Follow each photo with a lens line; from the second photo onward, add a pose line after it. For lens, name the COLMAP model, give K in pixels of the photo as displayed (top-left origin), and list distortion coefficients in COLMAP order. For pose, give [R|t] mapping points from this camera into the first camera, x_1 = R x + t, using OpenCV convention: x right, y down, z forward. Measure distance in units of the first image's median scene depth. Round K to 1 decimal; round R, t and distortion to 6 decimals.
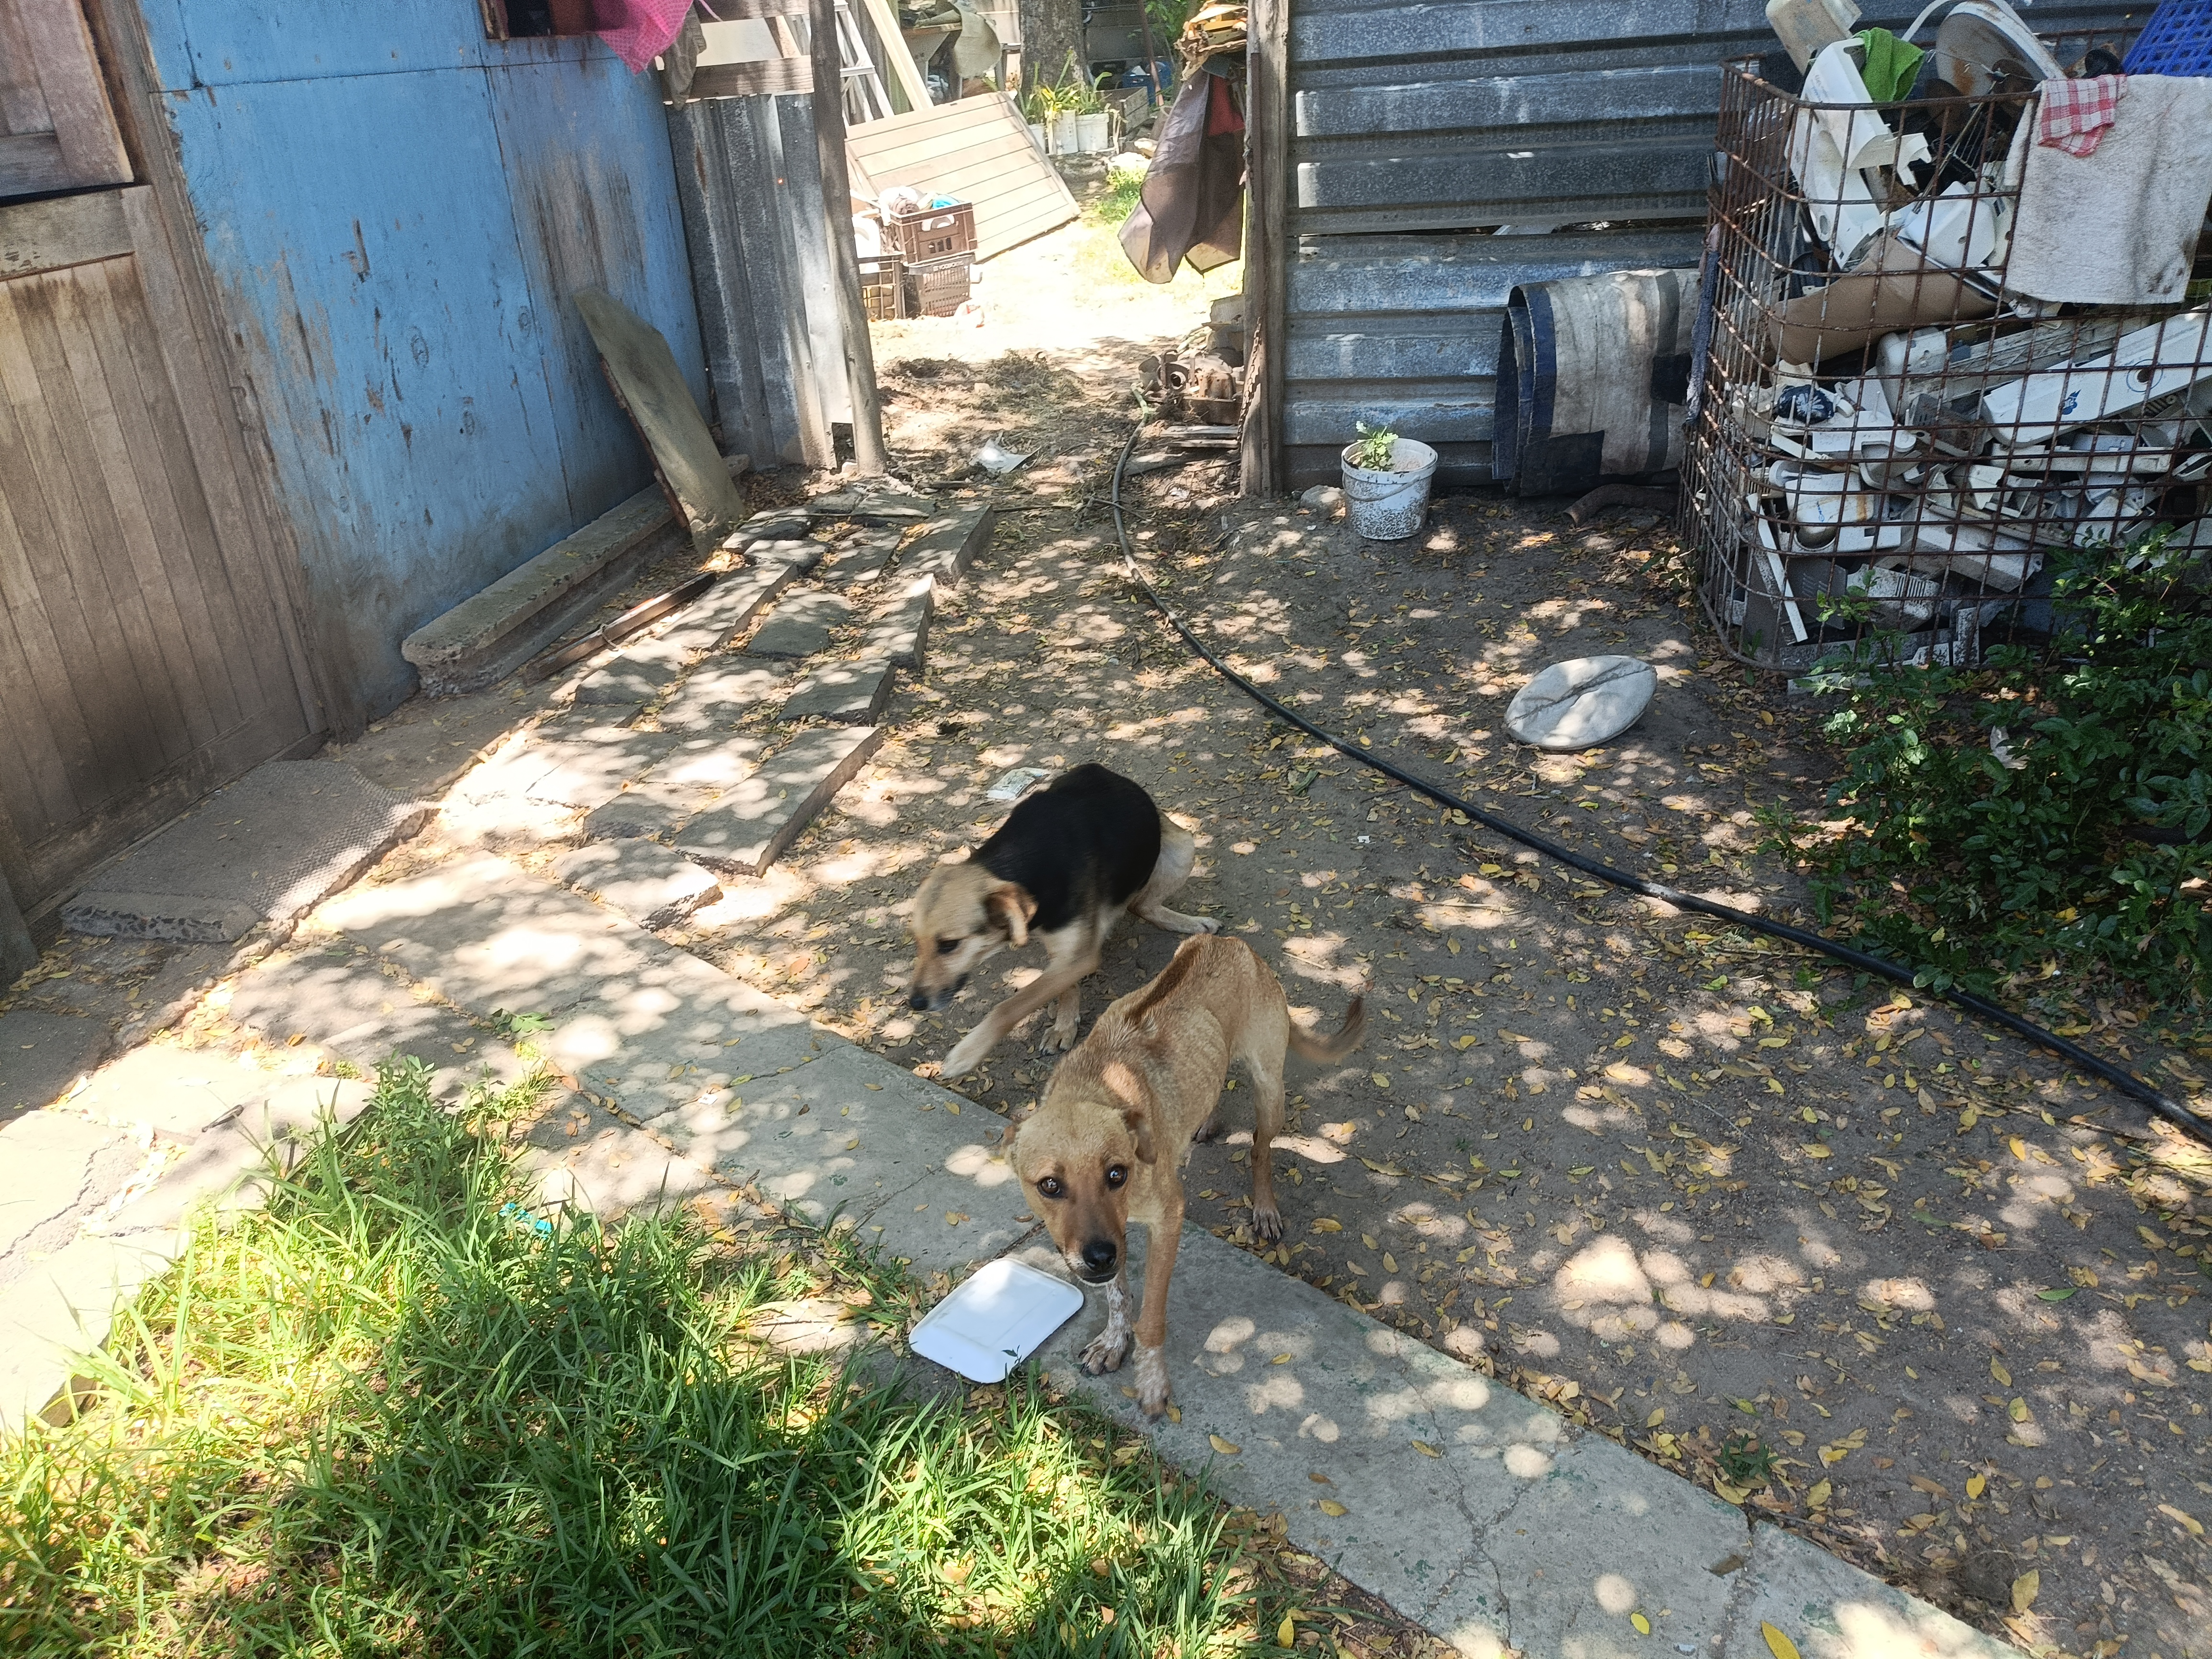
lens RADIAL K [[1620.3, 0, 1106.0], [0, 1620.3, 829.5], [0, 0, 1]] dist [0.028109, -0.020566]
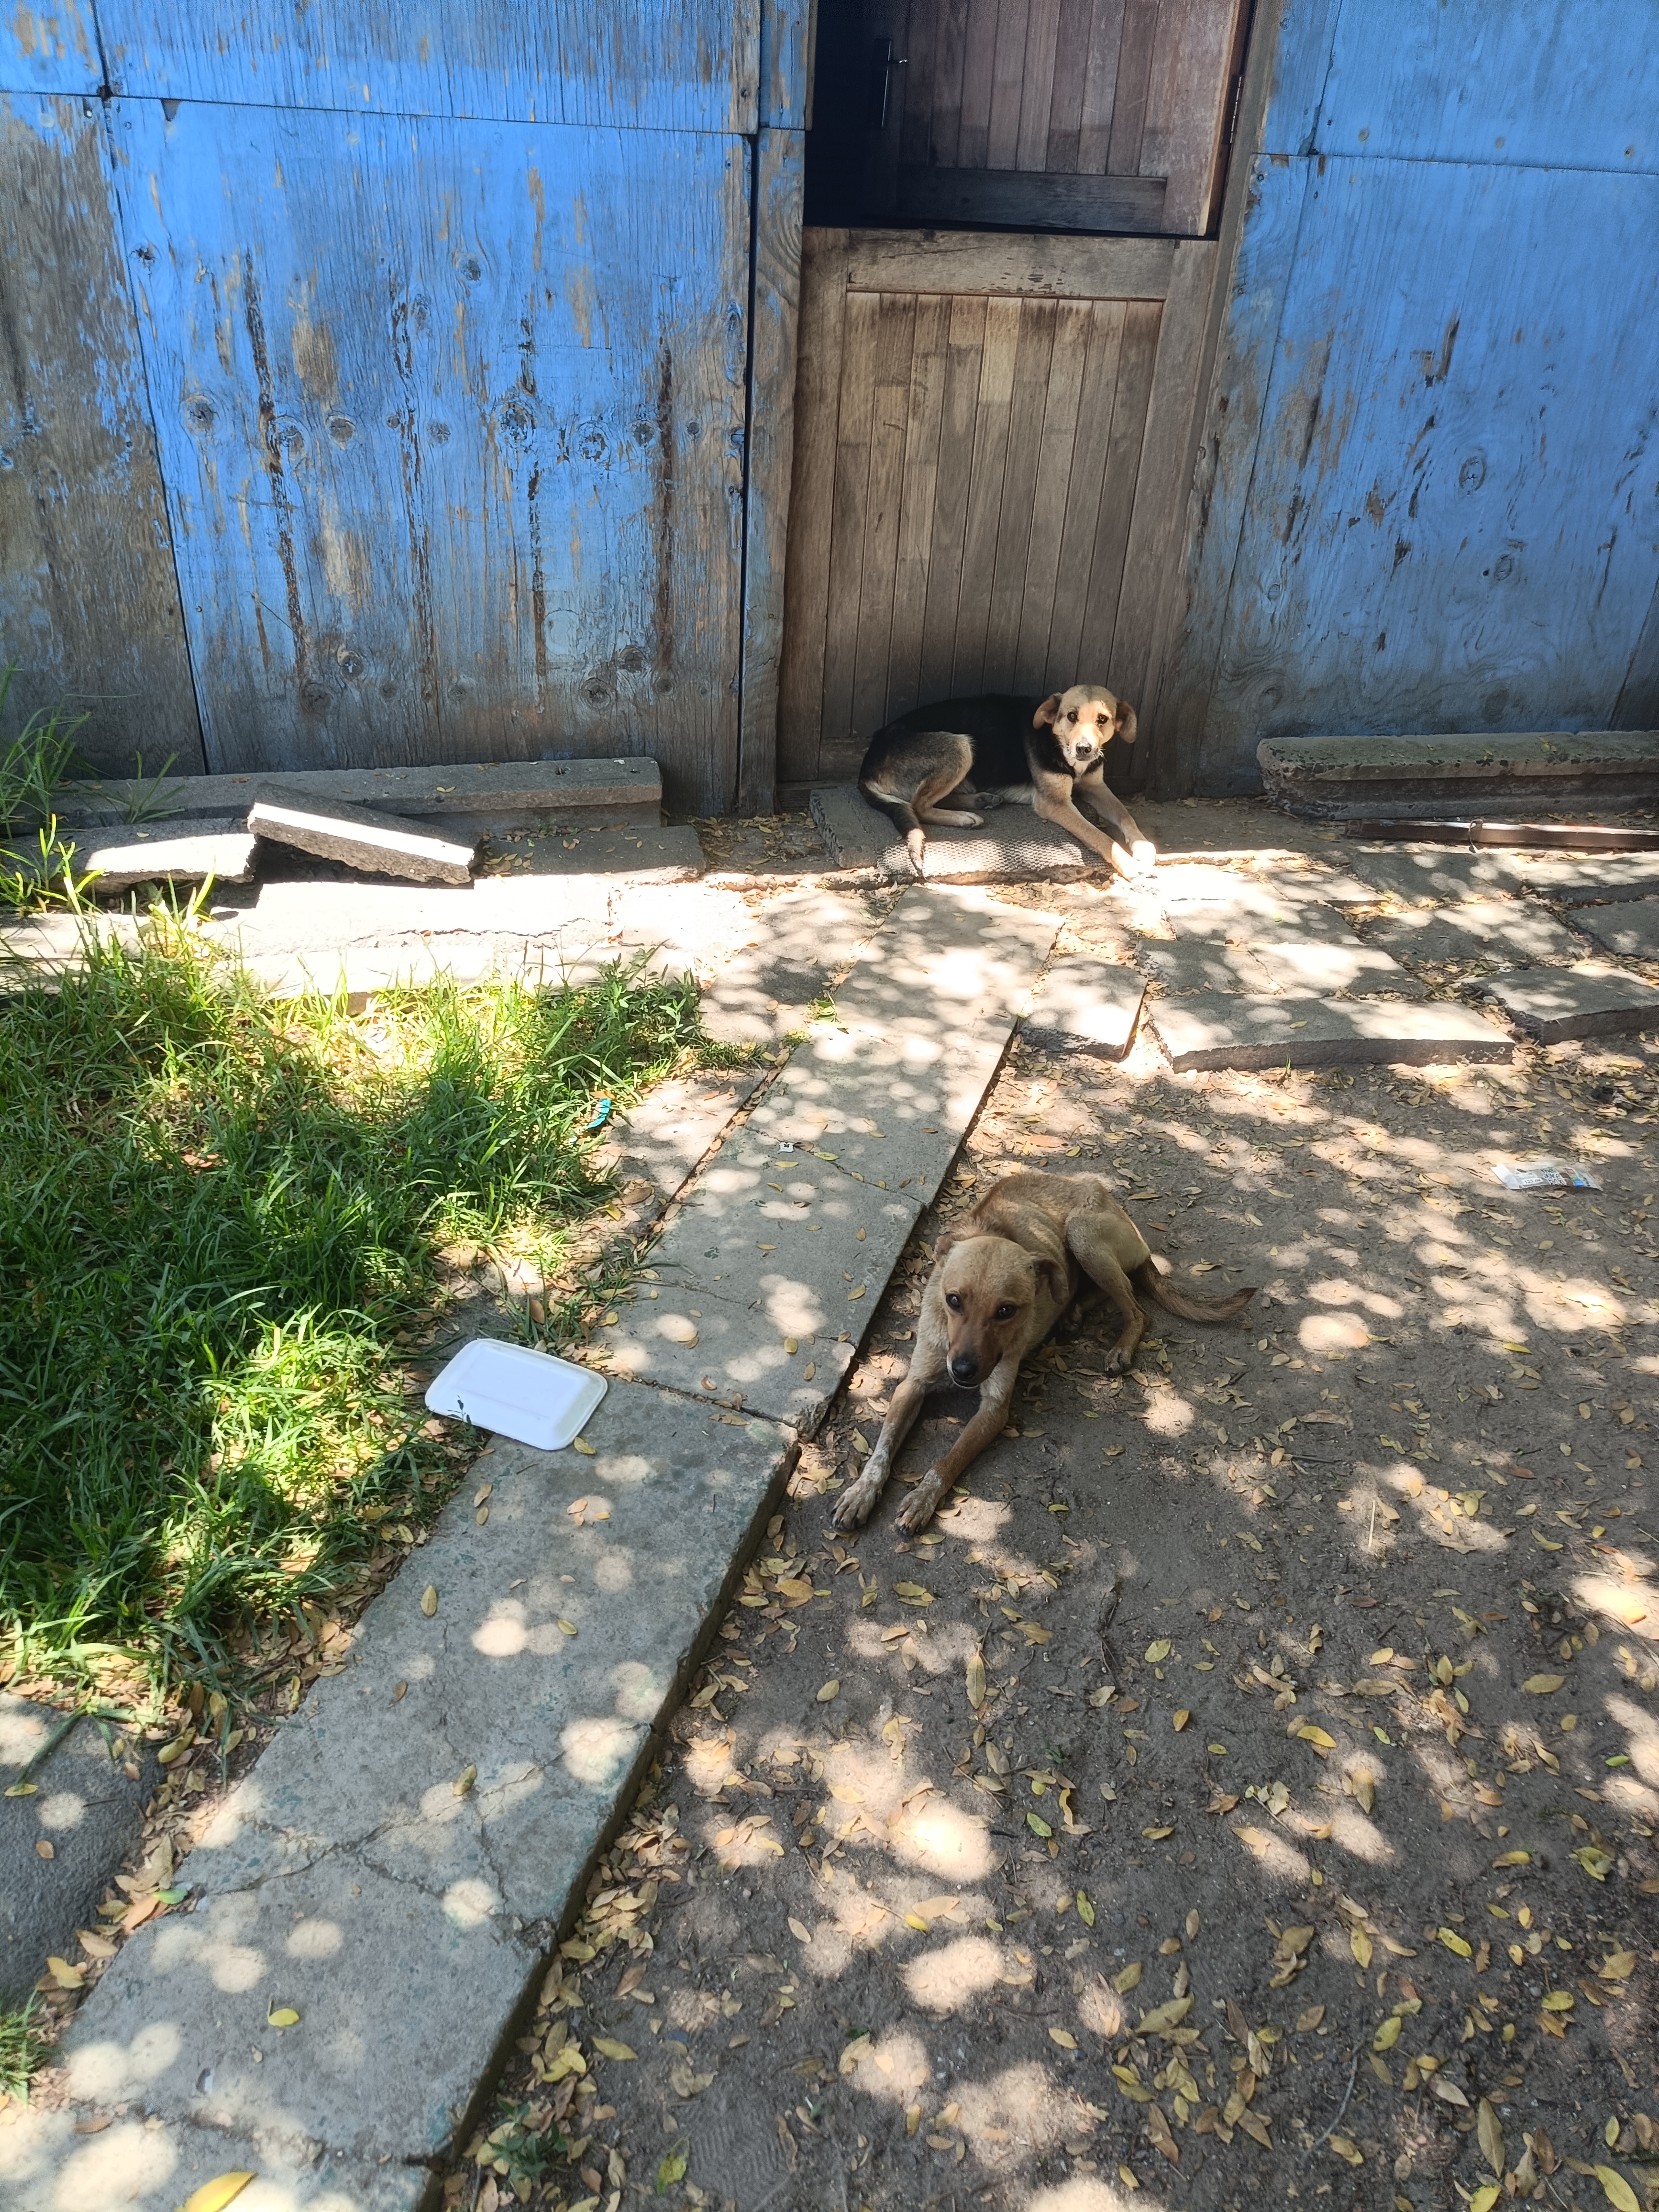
lens RADIAL K [[1649.6, 0, 829.5], [0, 1649.6, 1106.0], [0, 0, 1]] dist [0.030935, -0.010820]
pose [[0.383707, 0.531459, -0.755196, 0.417381], [-0.478631, 0.813830, 0.329534, -0.161802], [0.789735, 0.235016, 0.566645, 0.297888]]
